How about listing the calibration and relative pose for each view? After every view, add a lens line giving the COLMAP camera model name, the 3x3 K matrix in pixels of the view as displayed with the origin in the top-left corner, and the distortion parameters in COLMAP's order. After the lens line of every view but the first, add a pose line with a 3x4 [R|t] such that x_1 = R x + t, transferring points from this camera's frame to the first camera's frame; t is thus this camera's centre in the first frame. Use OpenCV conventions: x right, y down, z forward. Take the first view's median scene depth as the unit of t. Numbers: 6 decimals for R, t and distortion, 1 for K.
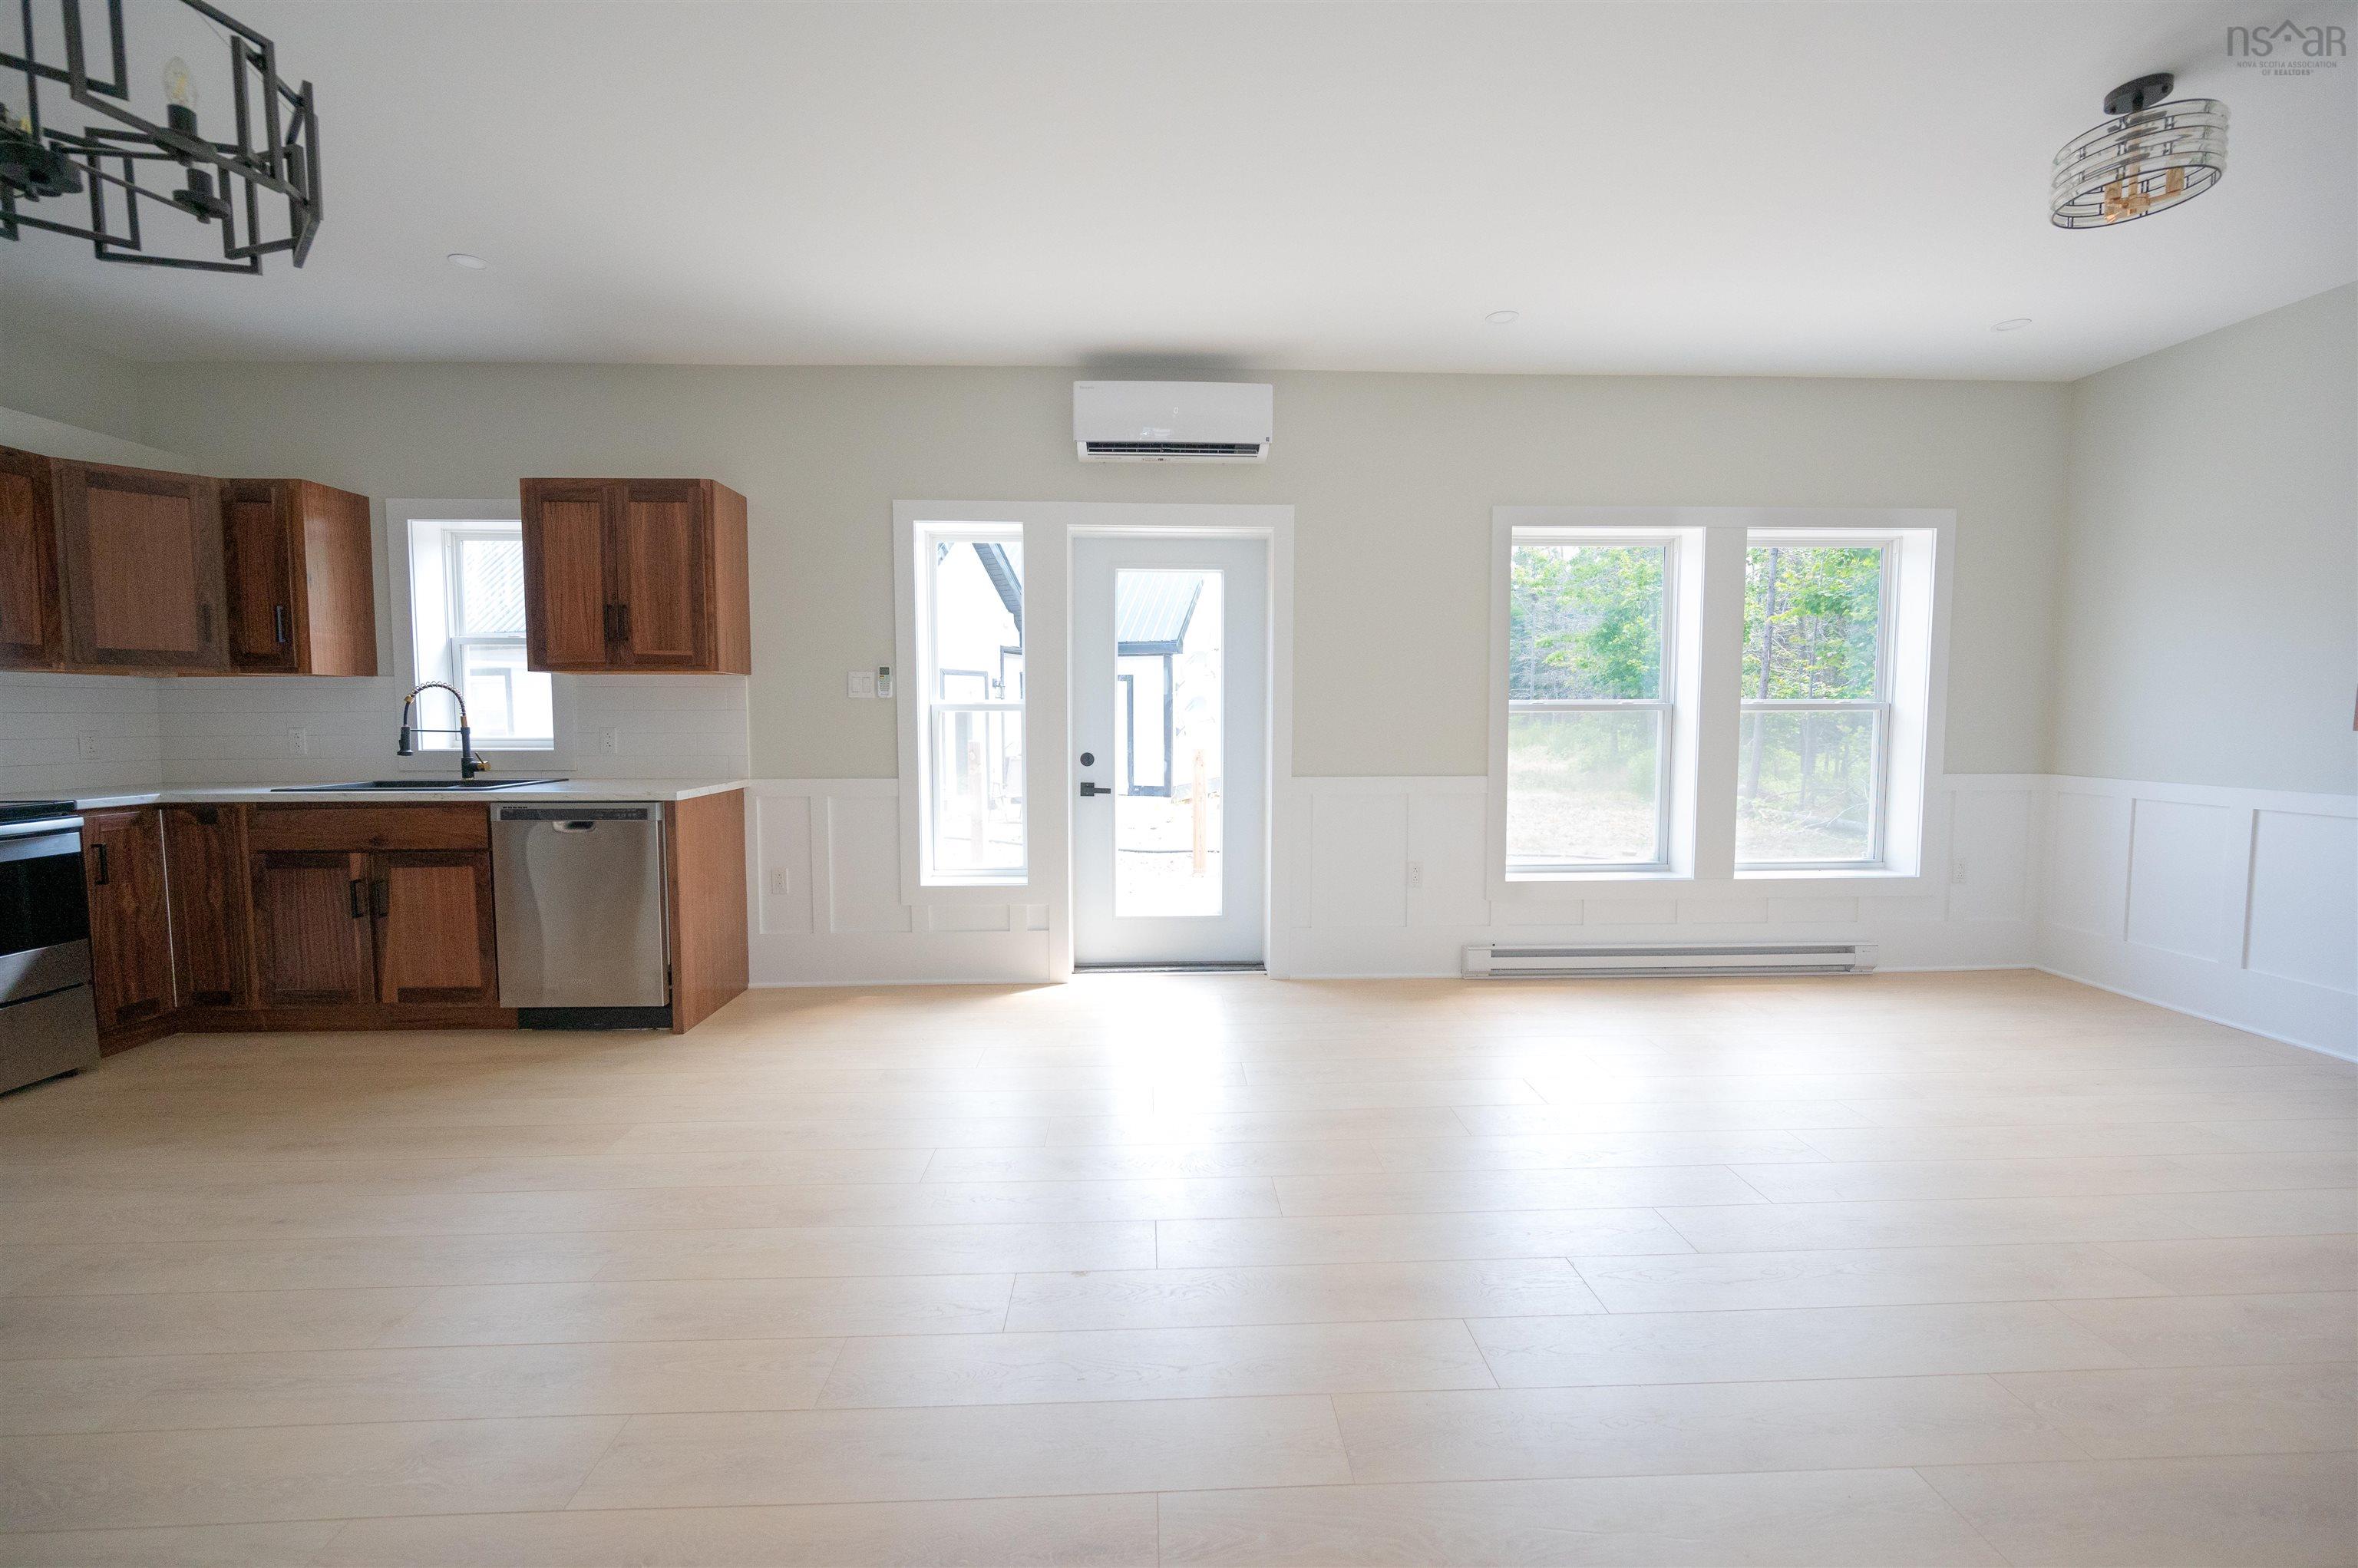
lens RADIAL K [[936.9, 0, 1176.4], [0, 936.9, 775.7], [0, 0, 1]] dist [-0.000968, -0.000080]
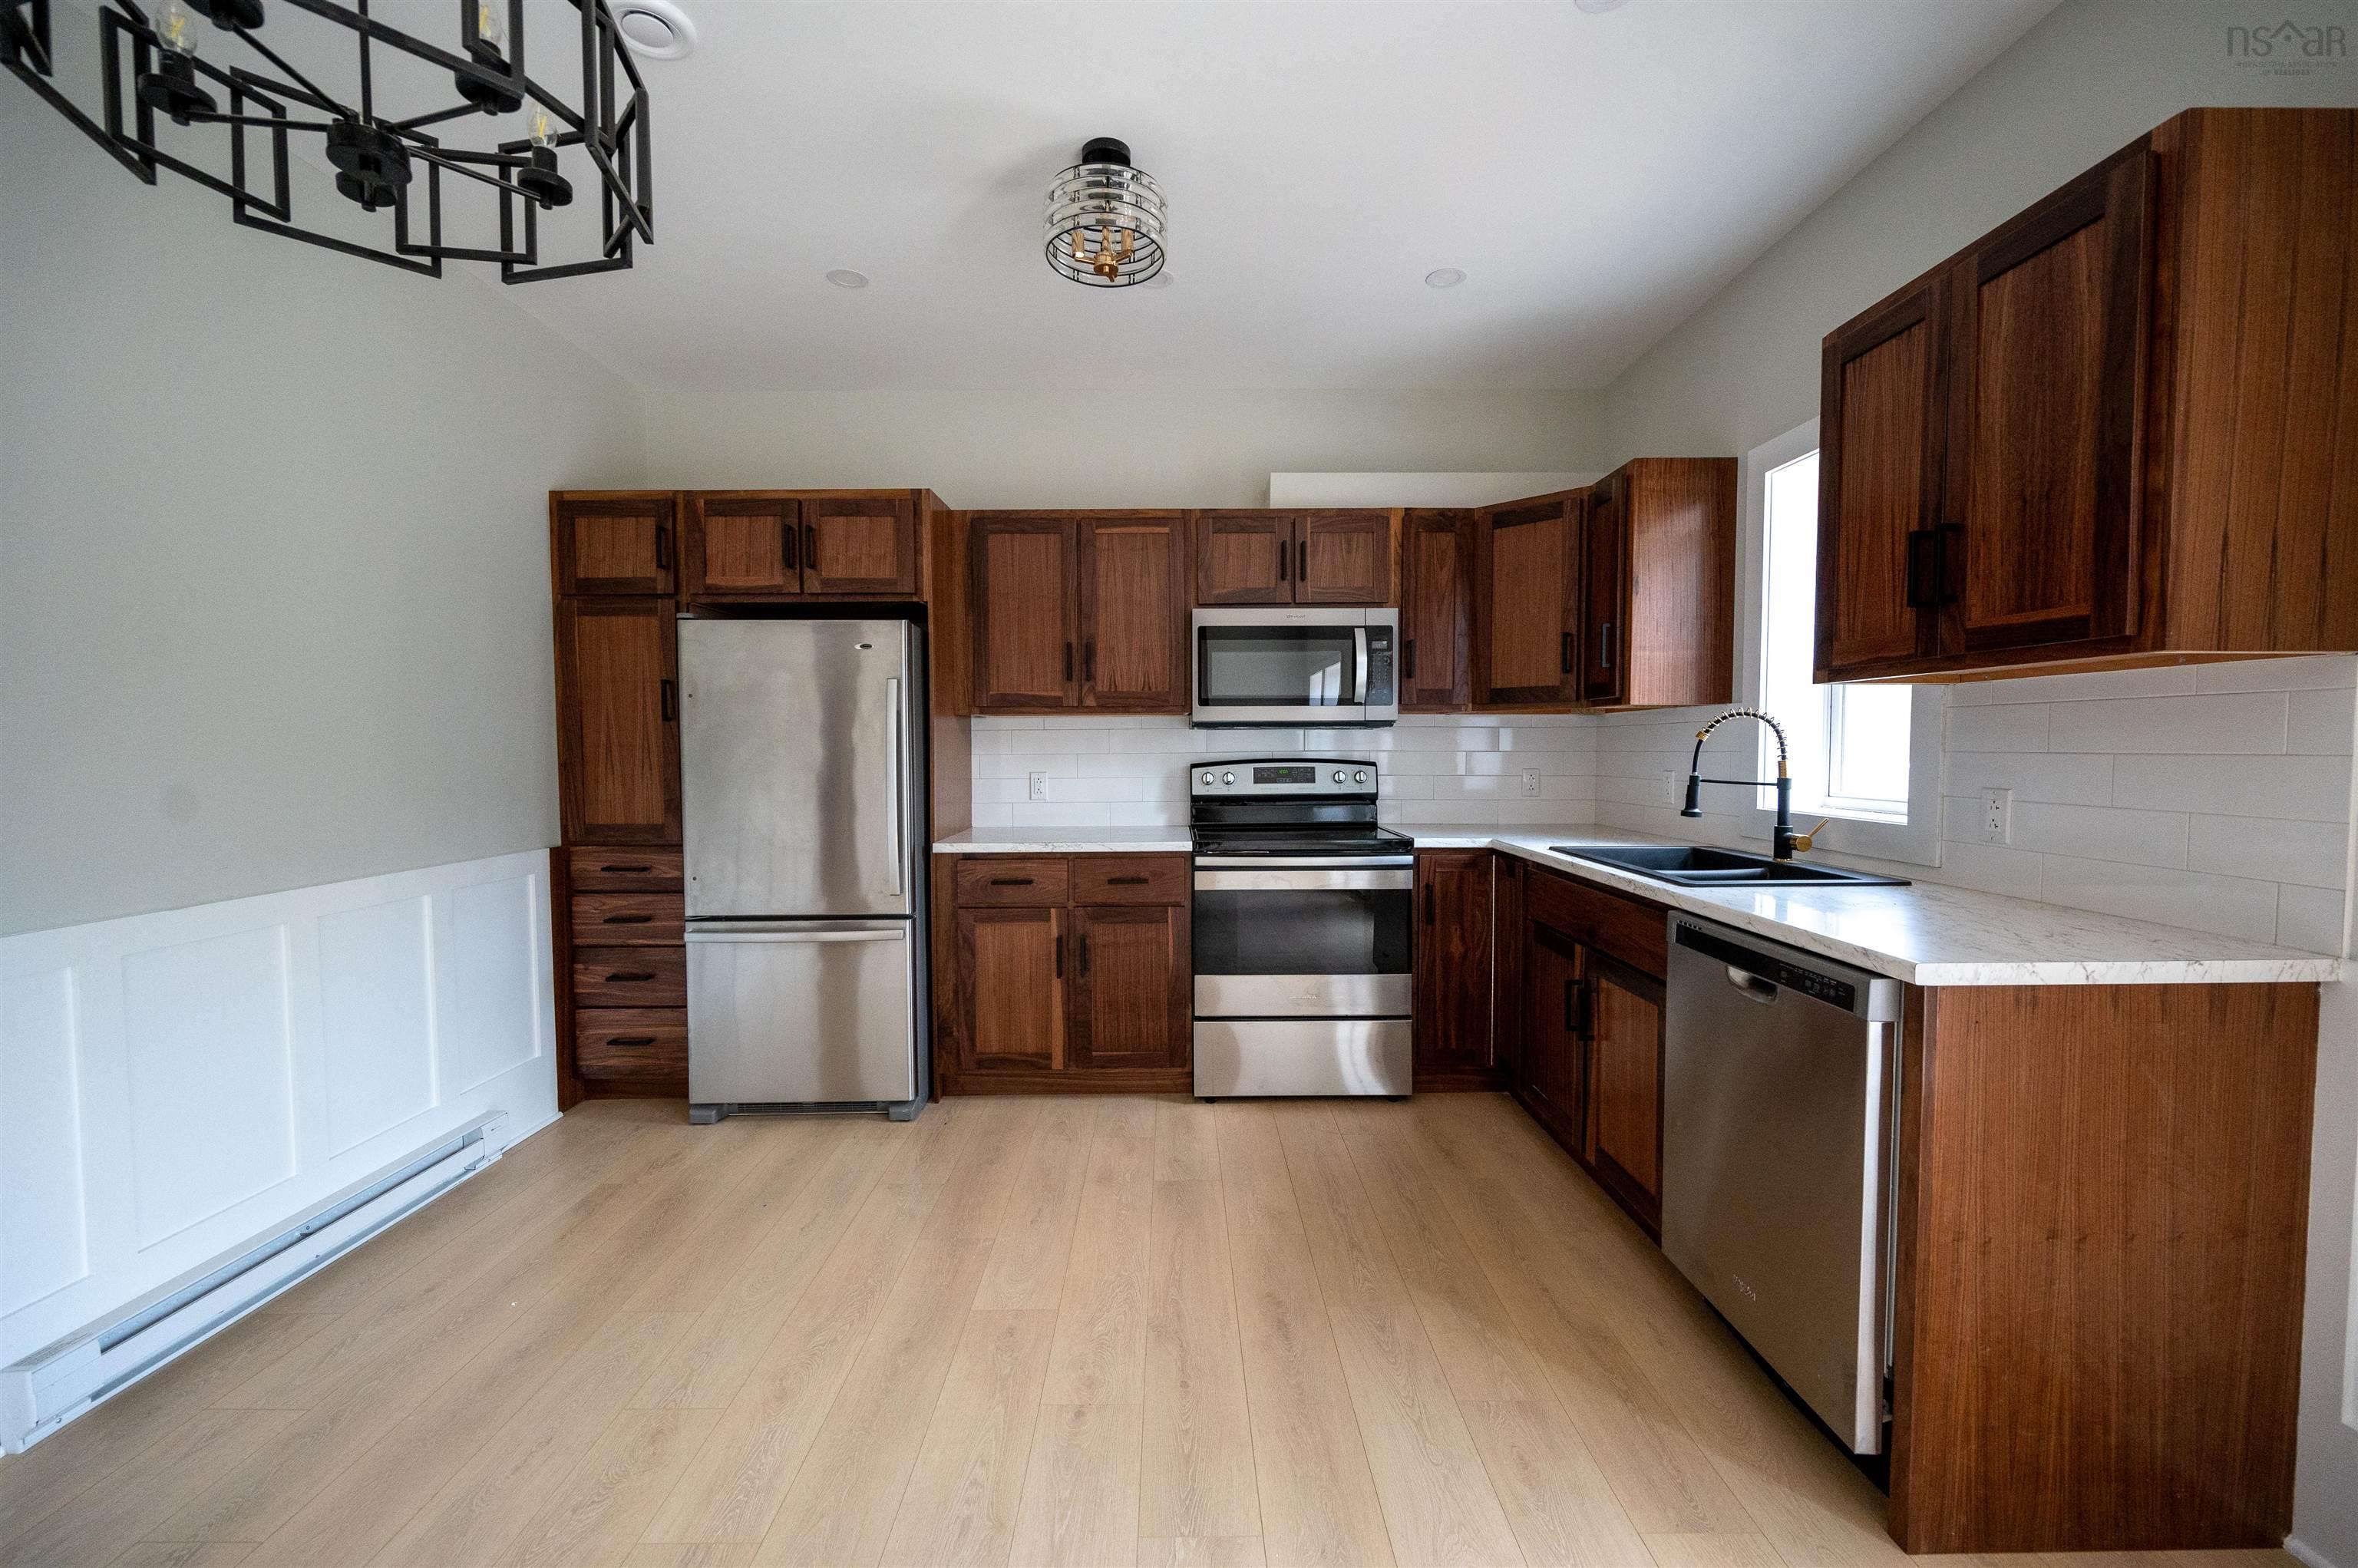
lens RADIAL K [[936.9, 0, 1188.5], [0, 936.9, 781.5], [0, 0, 1]] dist [-0.000968, -0.000080]
pose [[-0.035438, 0.041682, -0.998502, -0.121387], [-0.059642, 0.997261, 0.043747, -0.057433], [0.997591, 0.061102, -0.032855, 0.671903]]
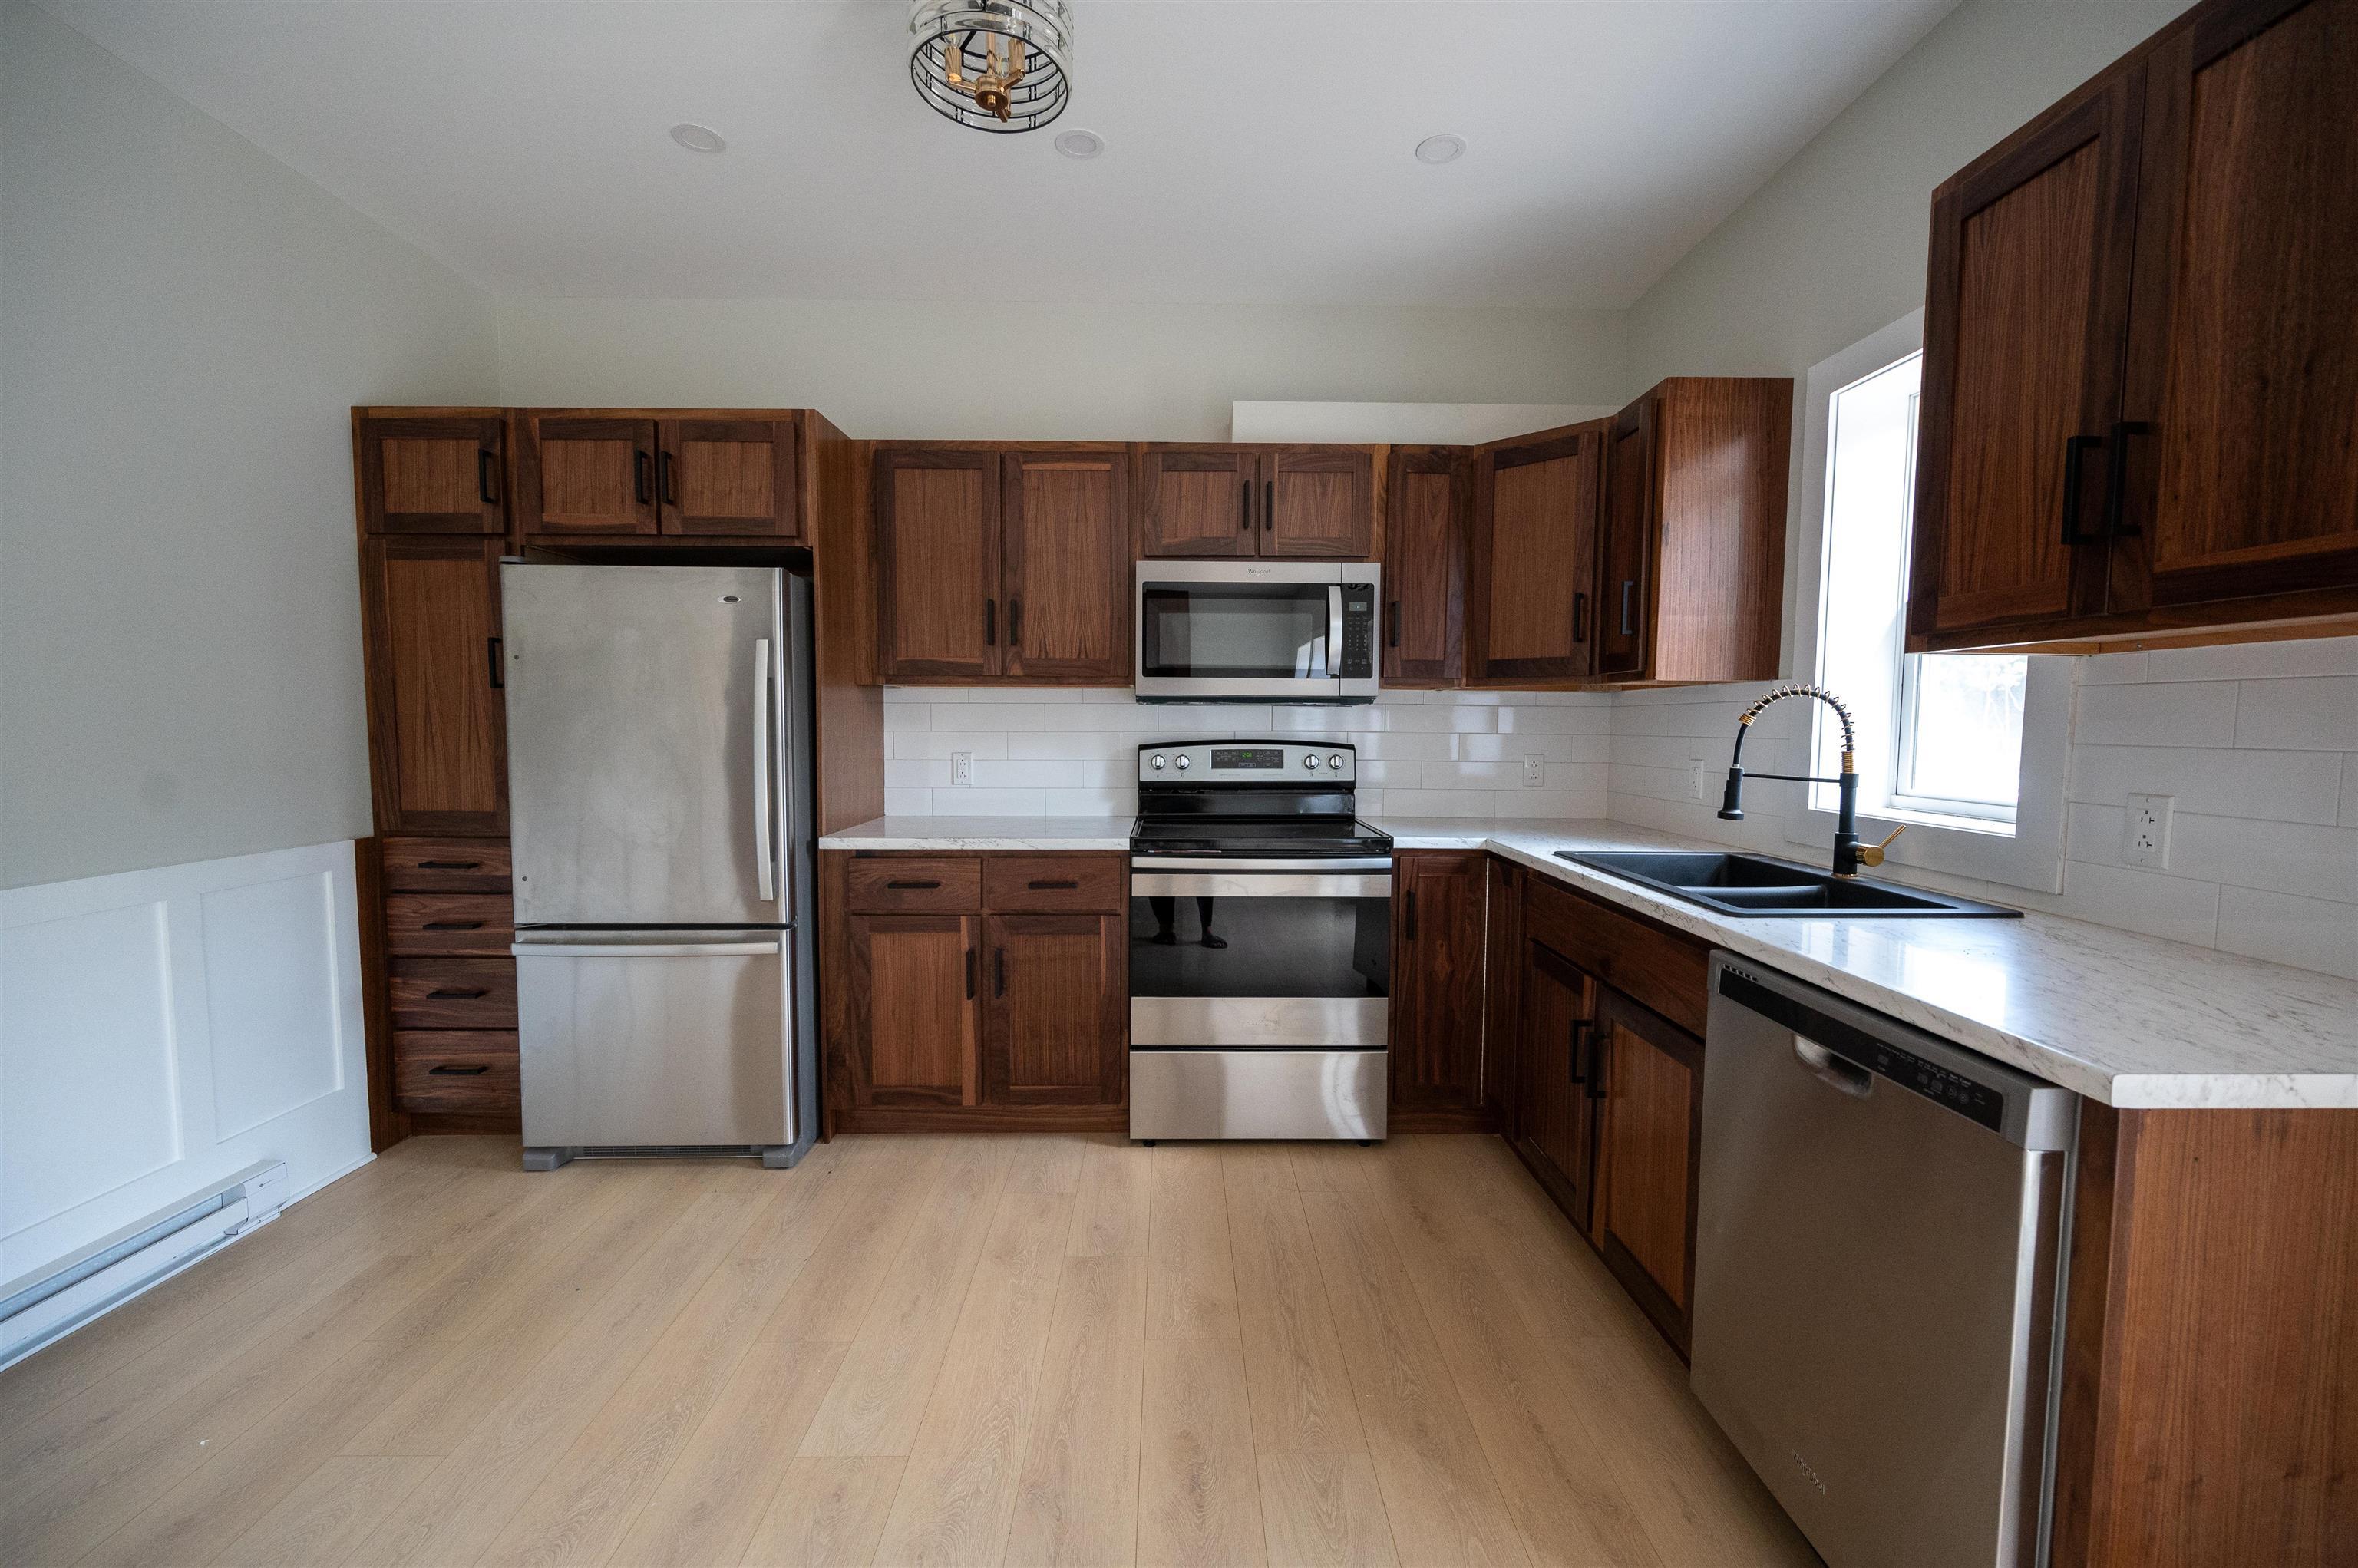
lens RADIAL K [[936.9, 0, 1201.0], [0, 936.9, 781.5], [0, 0, 1]] dist [-0.000968, -0.000080]
pose [[-0.026301, 0.067167, -0.997395, -0.266066], [-0.070197, 0.995153, 0.068868, -0.062460], [0.997186, 0.071825, -0.021459, 0.718736]]
